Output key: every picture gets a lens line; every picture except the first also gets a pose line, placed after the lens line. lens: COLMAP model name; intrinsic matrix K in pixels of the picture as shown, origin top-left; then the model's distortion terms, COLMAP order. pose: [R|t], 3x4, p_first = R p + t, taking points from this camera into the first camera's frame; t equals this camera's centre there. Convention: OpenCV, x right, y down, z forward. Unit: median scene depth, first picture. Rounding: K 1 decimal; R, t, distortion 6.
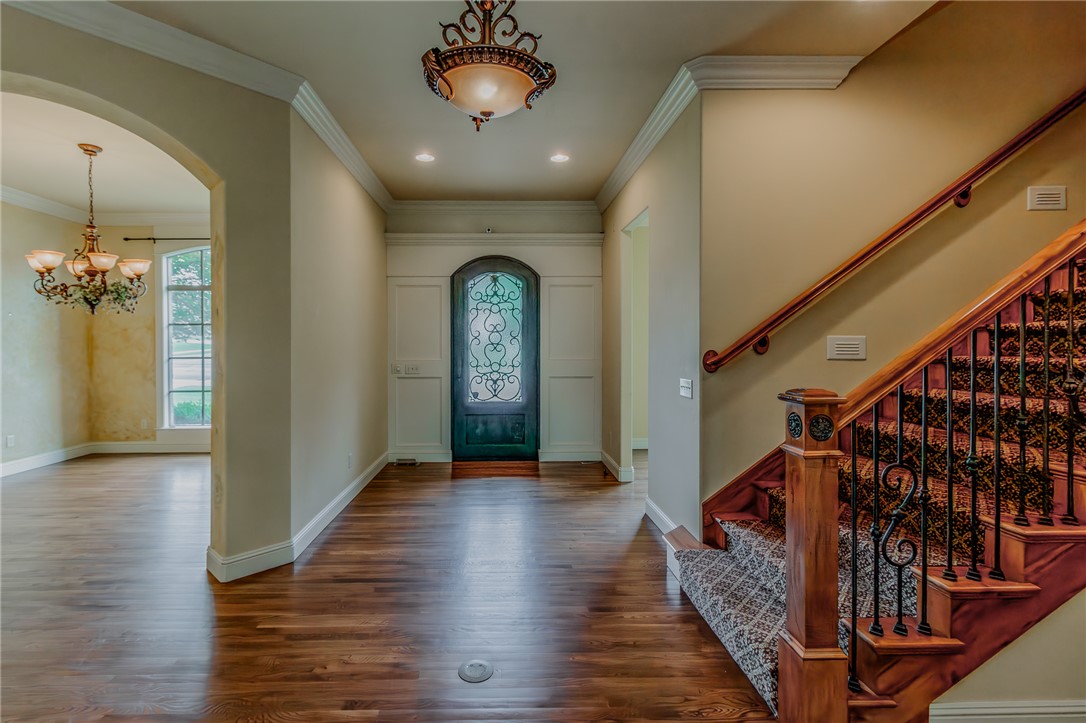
lens RADIAL K [[507.7, 0, 535.2], [0, 507.7, 350.4], [0, 0, 1]] dist [0.011293, -0.000065]
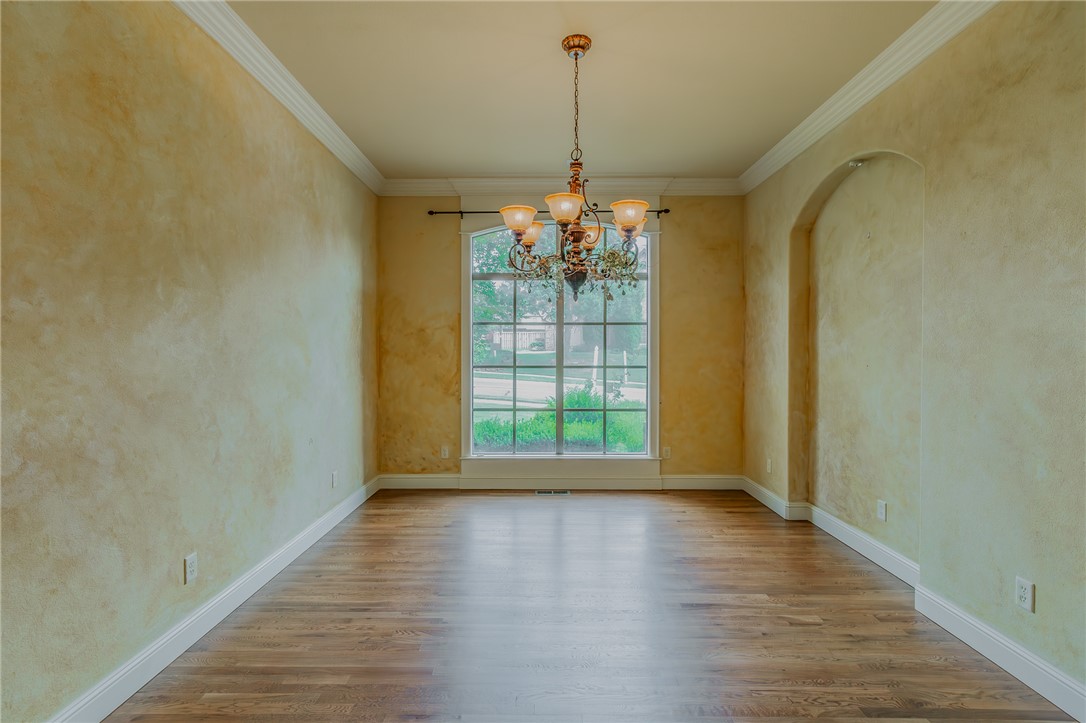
lens RADIAL K [[507.7, 0, 520.5], [0, 507.7, 357.0], [0, 0, 1]] dist [0.011293, -0.000065]
pose [[0.997999, 0.001039, -0.063228, -0.602881], [-0.001424, 0.999981, -0.006049, 0.004954], [0.063220, 0.006127, 0.997981, 0.238154]]
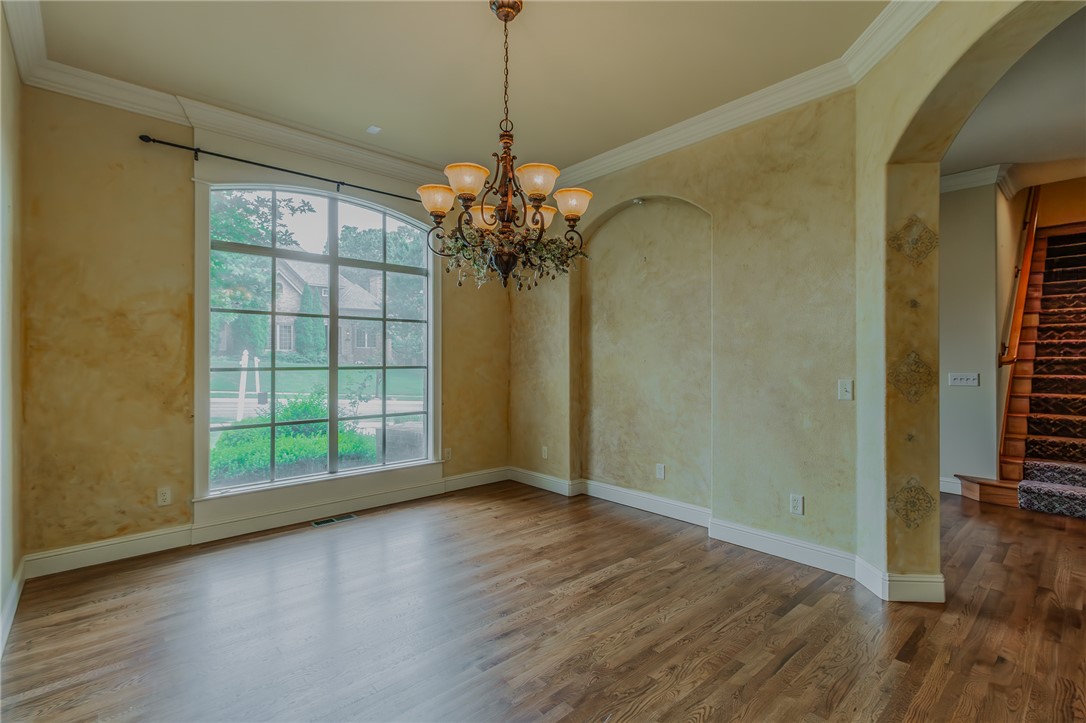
lens RADIAL K [[507.7, 0, 532.8], [0, 507.7, 358.0], [0, 0, 1]] dist [0.011293, -0.000065]
pose [[0.776087, 0.001723, 0.630624, -0.803557], [0.010200, 0.999831, -0.015283, 0.014736], [-0.630544, 0.018293, 0.775938, 0.351619]]
